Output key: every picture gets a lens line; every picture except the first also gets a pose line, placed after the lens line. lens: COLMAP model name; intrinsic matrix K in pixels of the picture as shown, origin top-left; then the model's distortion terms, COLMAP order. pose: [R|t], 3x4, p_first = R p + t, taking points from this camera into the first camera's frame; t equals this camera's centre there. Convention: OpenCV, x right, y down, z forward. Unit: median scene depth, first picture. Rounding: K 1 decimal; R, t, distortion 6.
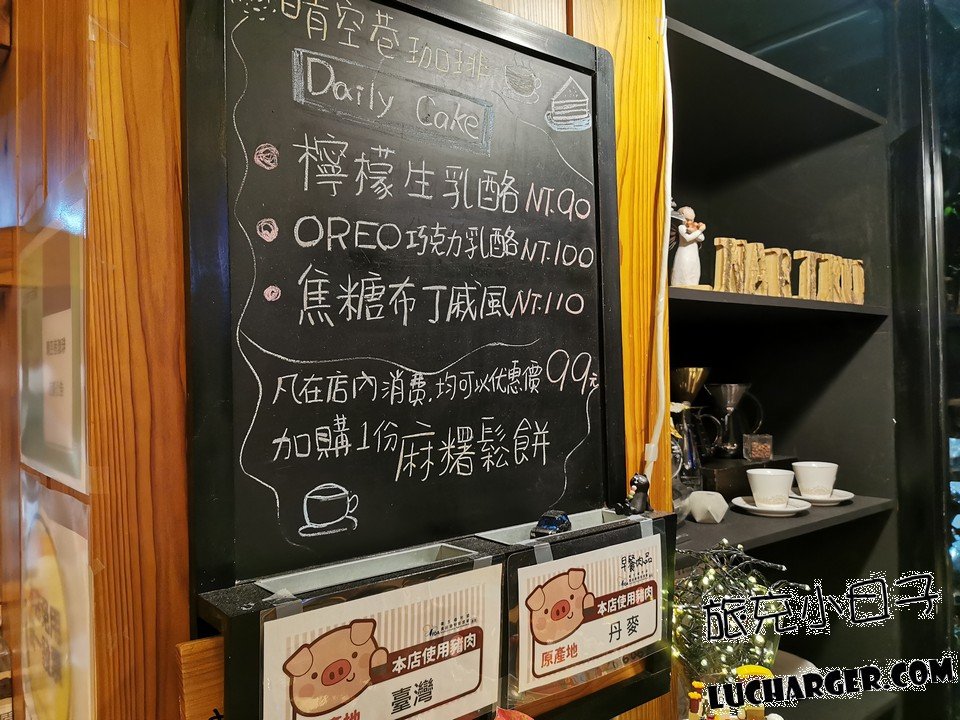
lens RADIAL K [[732.6, 0, 480.7], [0, 732.6, 361.3], [0, 0, 1]] dist [0.032477, -0.066107]
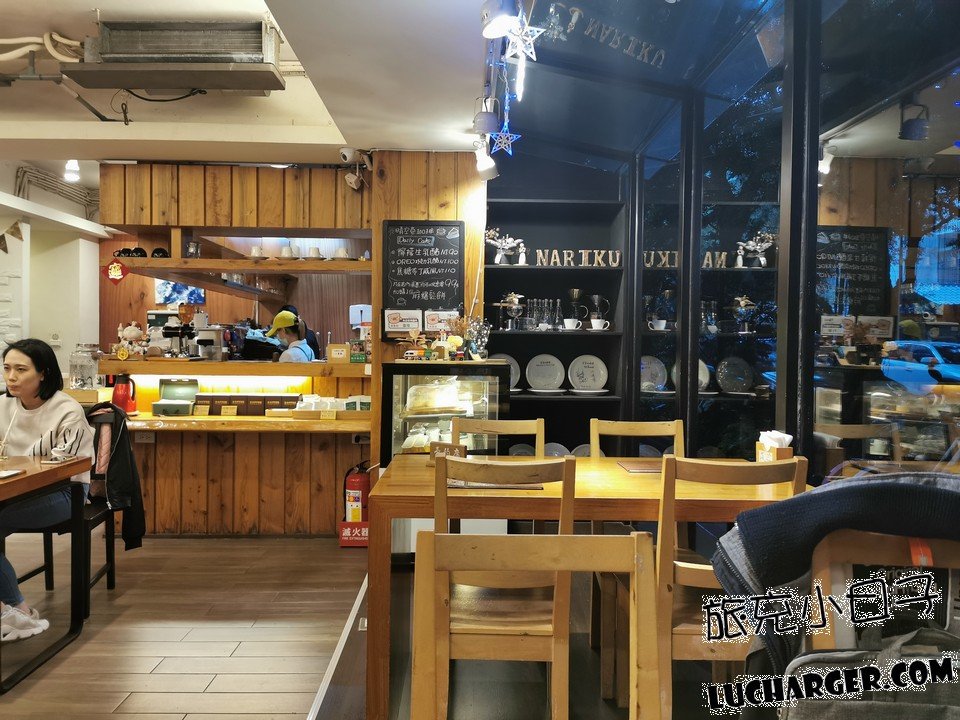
lens RADIAL K [[732.6, 0, 482.9], [0, 732.6, 366.8], [0, 0, 1]] dist [0.032477, -0.066107]
pose [[0.793713, 0.029852, -0.607560, 4.290373], [-0.019639, 0.999532, 0.023454, 0.591222], [0.607975, -0.006684, 0.793928, -3.741126]]
